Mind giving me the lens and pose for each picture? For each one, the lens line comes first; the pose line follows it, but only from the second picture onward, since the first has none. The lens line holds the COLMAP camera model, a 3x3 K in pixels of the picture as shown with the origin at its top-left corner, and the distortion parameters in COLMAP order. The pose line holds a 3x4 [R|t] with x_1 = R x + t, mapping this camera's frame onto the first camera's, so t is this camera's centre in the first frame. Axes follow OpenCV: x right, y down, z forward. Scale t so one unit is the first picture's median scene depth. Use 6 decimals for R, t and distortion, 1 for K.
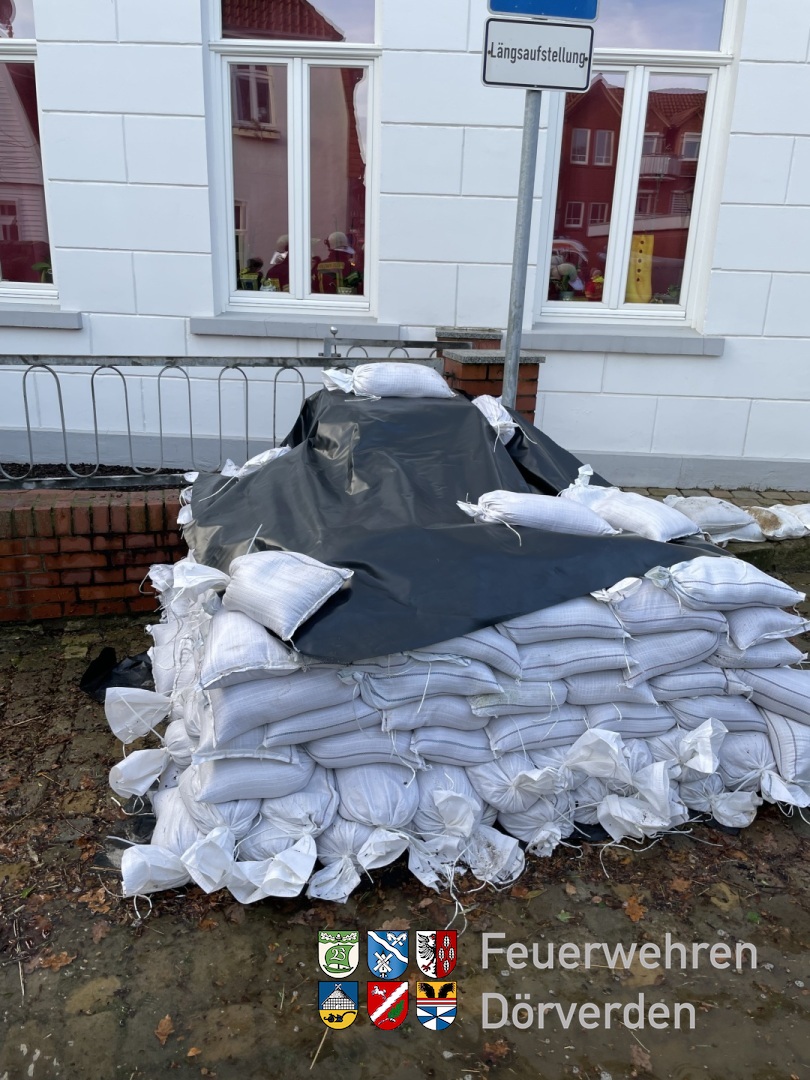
lens RADIAL K [[866.4, 0, 417.7], [0, 866.4, 548.2], [0, 0, 1]] dist [0.096495, -0.135431]
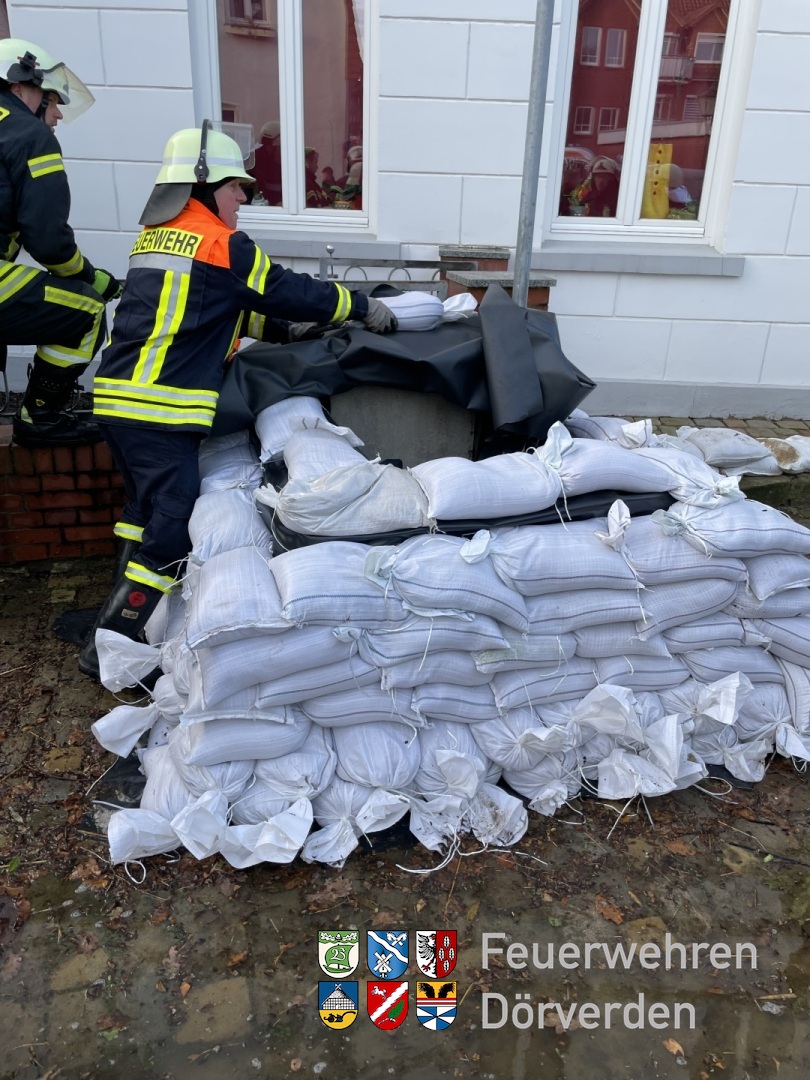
lens RADIAL K [[858.4, 0, 425.8], [0, 858.4, 542.2], [0, 0, 1]] dist [0.103044, -0.143233]
pose [[0.999988, -0.001342, 0.004617, 0.002759], [0.000936, 0.996208, 0.086998, -0.027160], [-0.004717, -0.086992, 0.996198, 0.068729]]
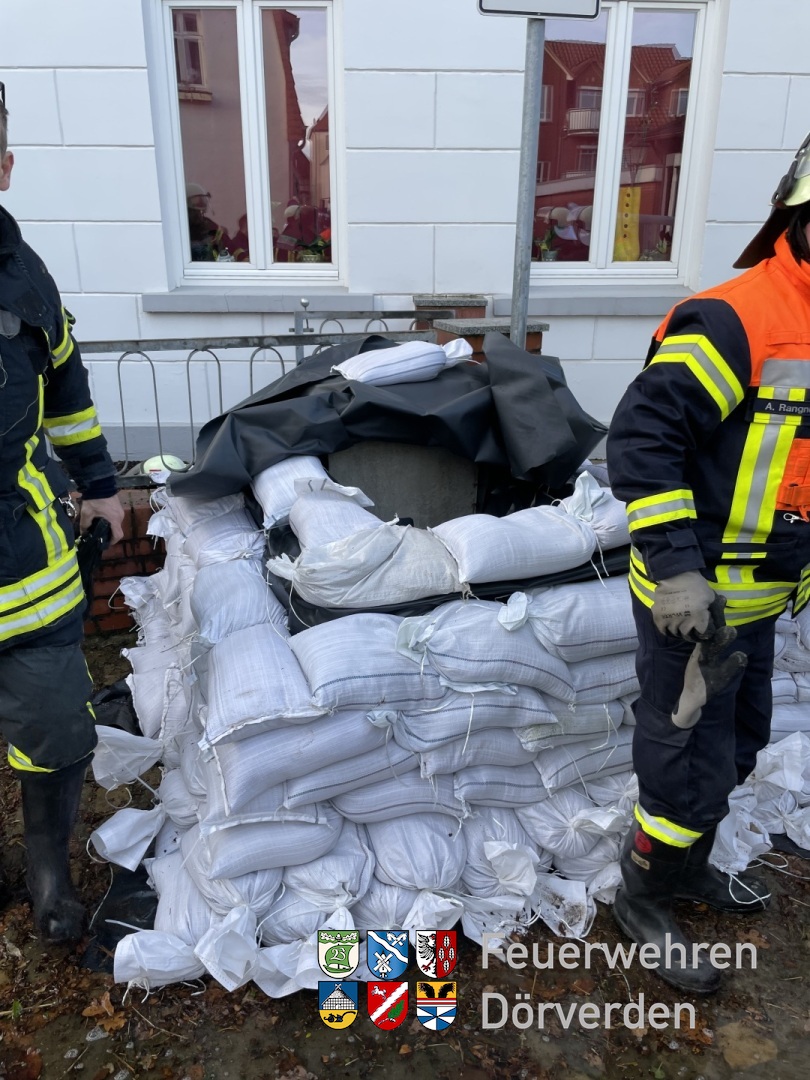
lens RADIAL K [[852.1, 0, 405.0], [0, 852.1, 540.0], [0, 0, 1]] dist [0.090966, -0.123581]
pose [[0.997621, -0.049510, 0.047968, -0.074602], [0.047991, 0.998324, 0.032331, -0.042669], [-0.049488, -0.029952, 0.998325, 0.150100]]
